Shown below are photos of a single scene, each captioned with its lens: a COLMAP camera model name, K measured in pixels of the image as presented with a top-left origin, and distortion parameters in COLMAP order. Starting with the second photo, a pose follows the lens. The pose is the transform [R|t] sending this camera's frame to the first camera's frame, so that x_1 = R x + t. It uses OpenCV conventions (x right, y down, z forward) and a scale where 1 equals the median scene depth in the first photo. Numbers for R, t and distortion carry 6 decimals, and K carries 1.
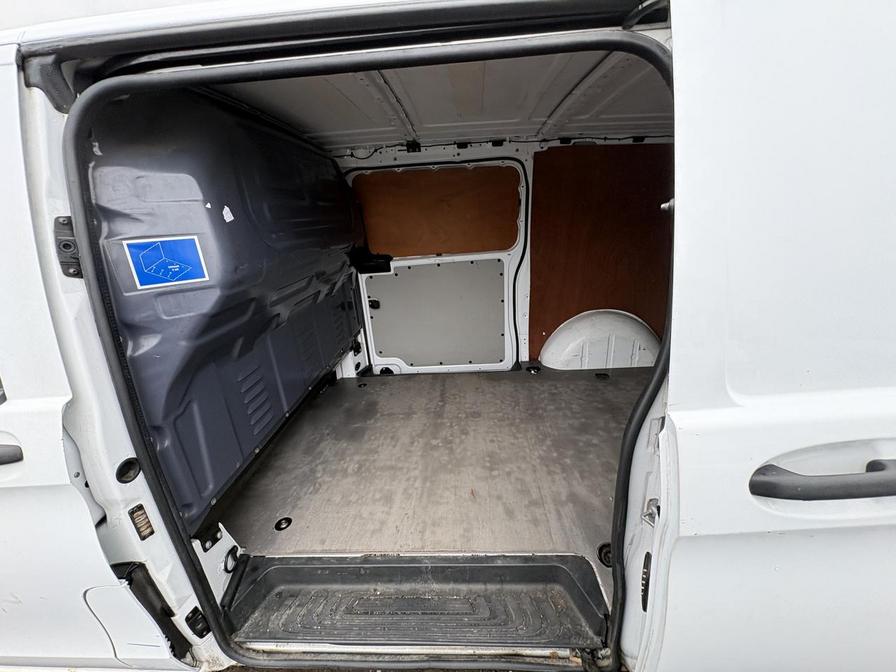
lens RADIAL K [[360.4, 0, 445.1], [0, 360.4, 332.5], [0, 0, 1]] dist [0.001277, 0.000038]
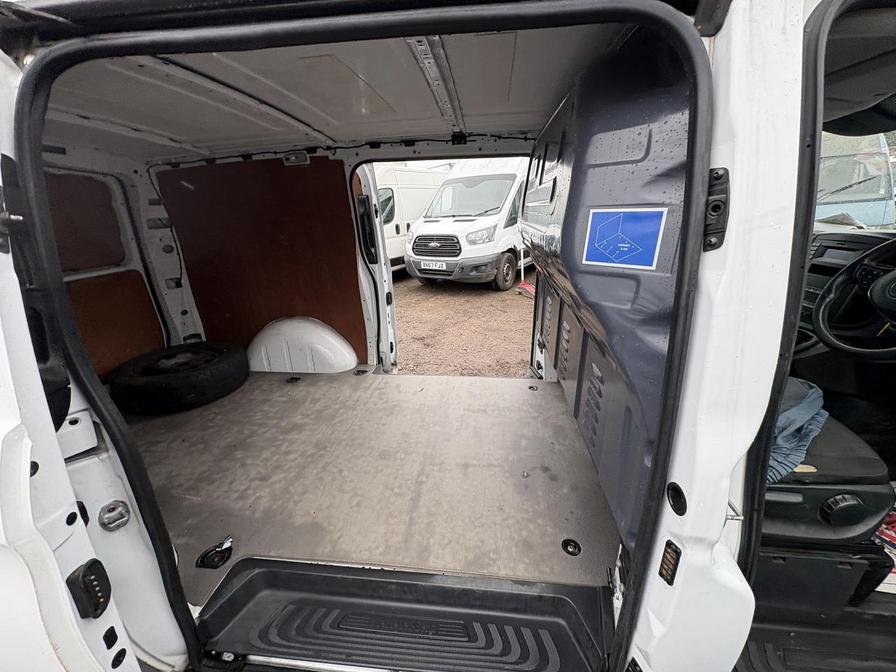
lens RADIAL K [[360.4, 0, 445.1], [0, 360.4, 332.5], [0, 0, 1]] dist [0.001277, 0.000038]
pose [[-0.994138, 0.062823, 0.087989, -0.171150], [0.103037, 0.797013, 0.595109, -0.561284], [-0.032742, 0.600686, -0.798814, 1.754193]]
